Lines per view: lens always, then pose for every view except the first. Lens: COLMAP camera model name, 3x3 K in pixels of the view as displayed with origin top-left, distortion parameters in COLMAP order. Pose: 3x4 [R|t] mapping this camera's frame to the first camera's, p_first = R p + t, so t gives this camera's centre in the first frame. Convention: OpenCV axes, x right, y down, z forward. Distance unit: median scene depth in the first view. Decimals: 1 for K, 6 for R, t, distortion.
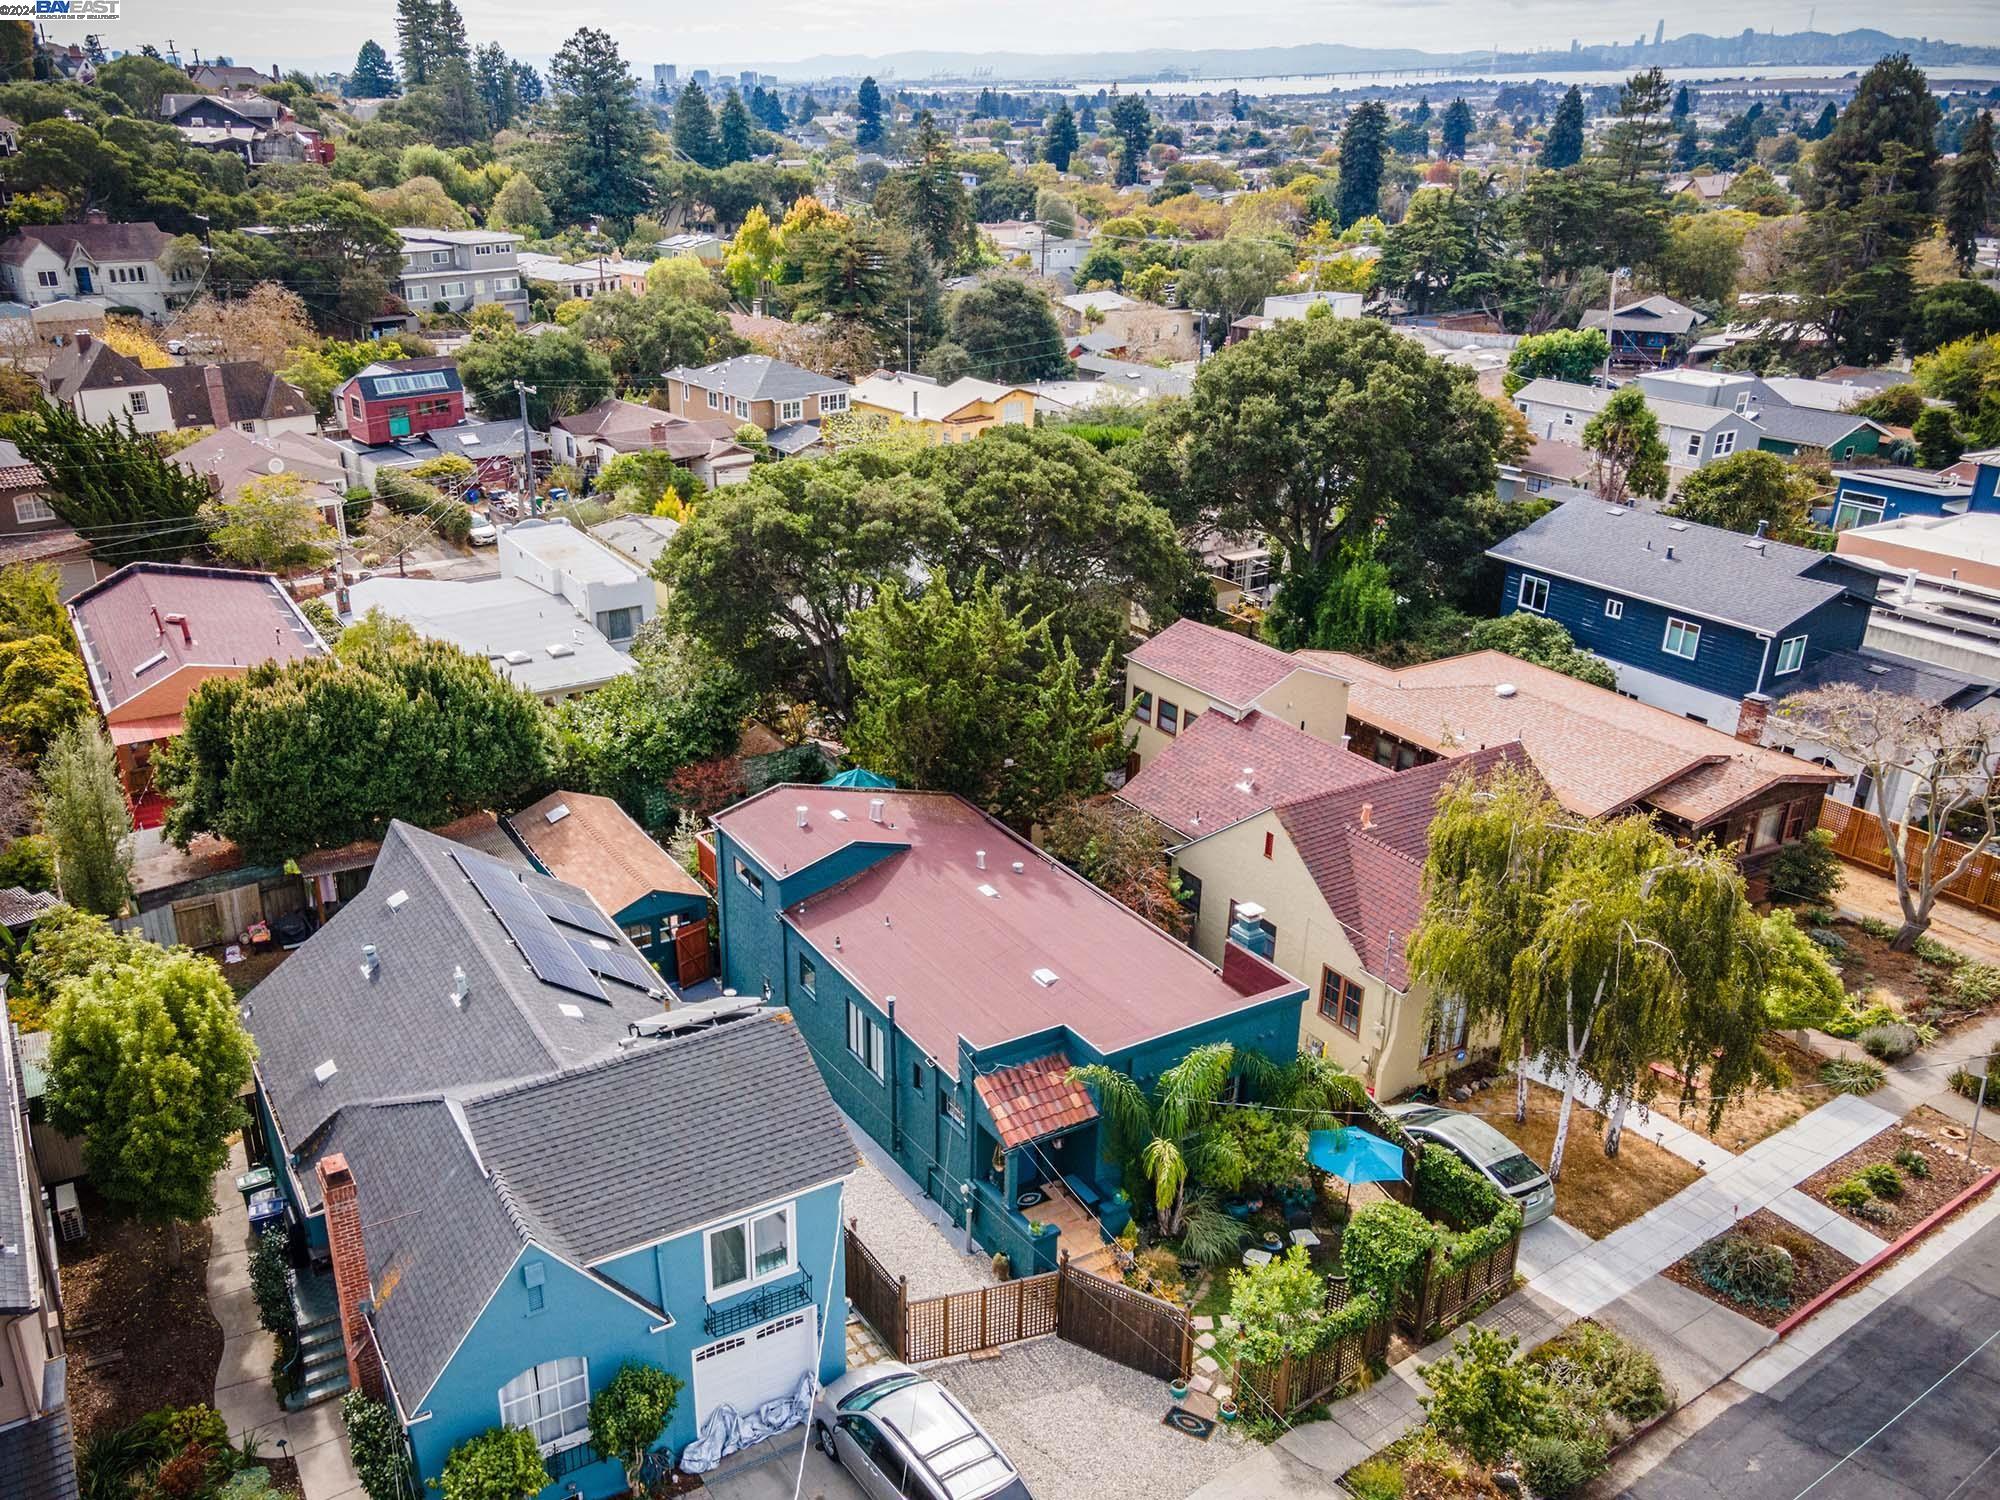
lens RADIAL K [[1689.0, 0, 994.4], [0, 1689.0, 803.9], [0, 0, 1]] dist [-0.000796, 0.109300]
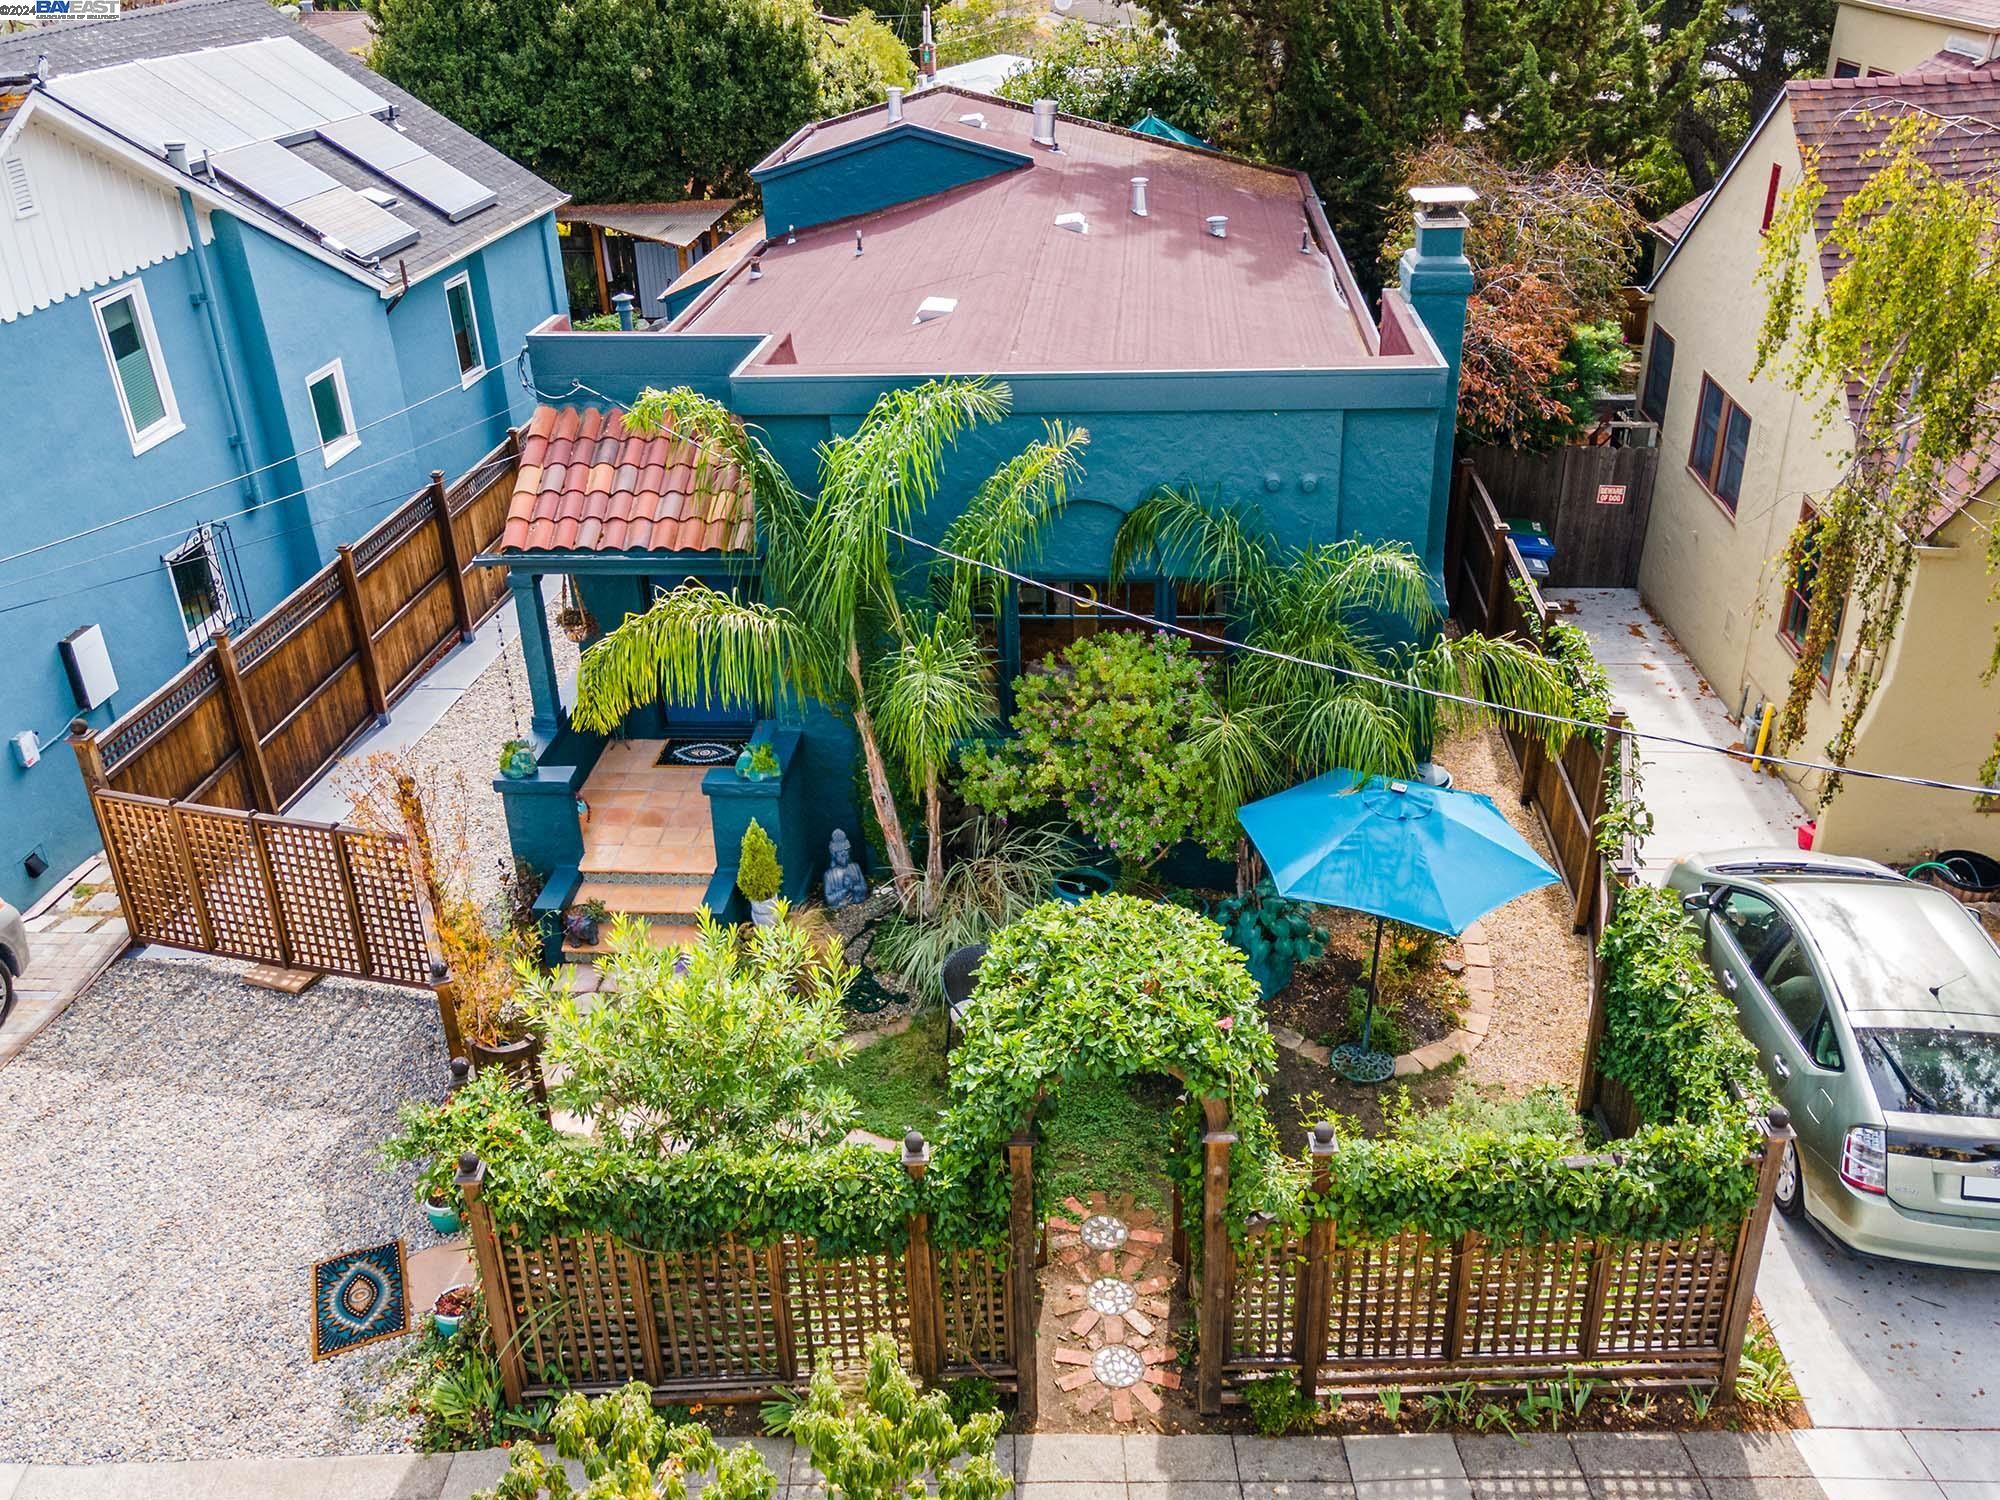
lens RADIAL K [[1761.5, 0, 940.8], [0, 1761.5, 736.7], [0, 0, 1]] dist [0.061460, 0.006989]
pose [[0.794239, 0.236395, -0.559733, 0.098260], [-0.198592, 0.971615, 0.128554, 0.047337], [0.574235, 0.009056, 0.818641, 0.196777]]
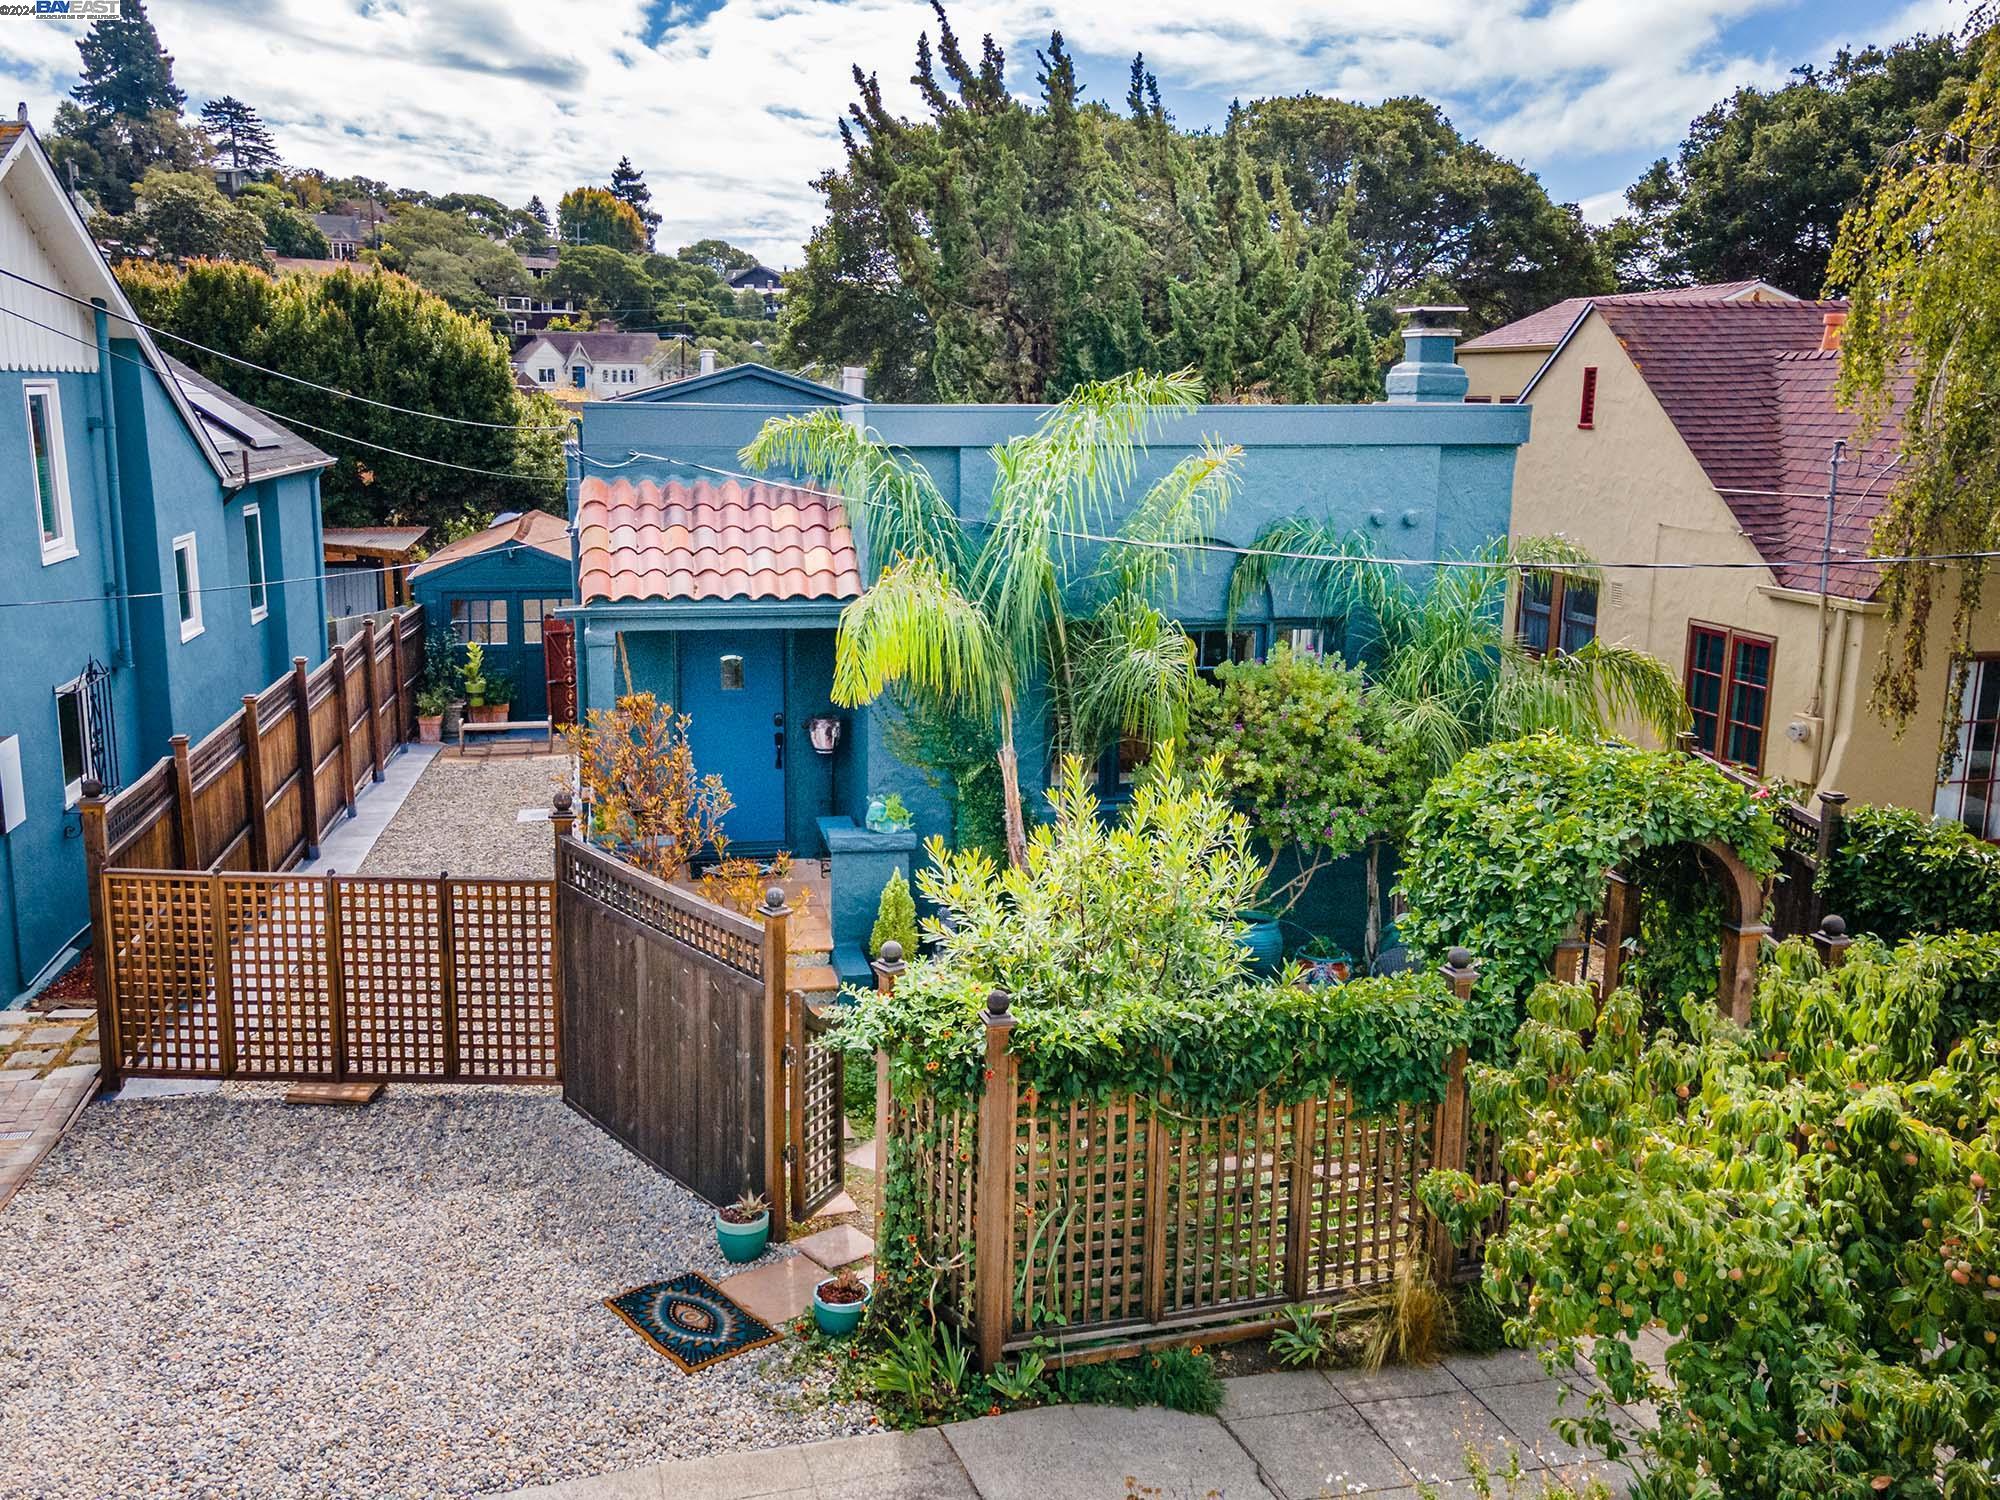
lens RADIAL K [[1793.9, 0, 925.1], [0, 1793.9, 714.5], [0, 0, 1]] dist [0.052973, 0.004478]
pose [[0.932263, 0.065345, -0.355832, 0.063203], [-0.142620, 0.970283, -0.195473, 0.082445], [0.332485, 0.232981, 0.913879, 0.184973]]
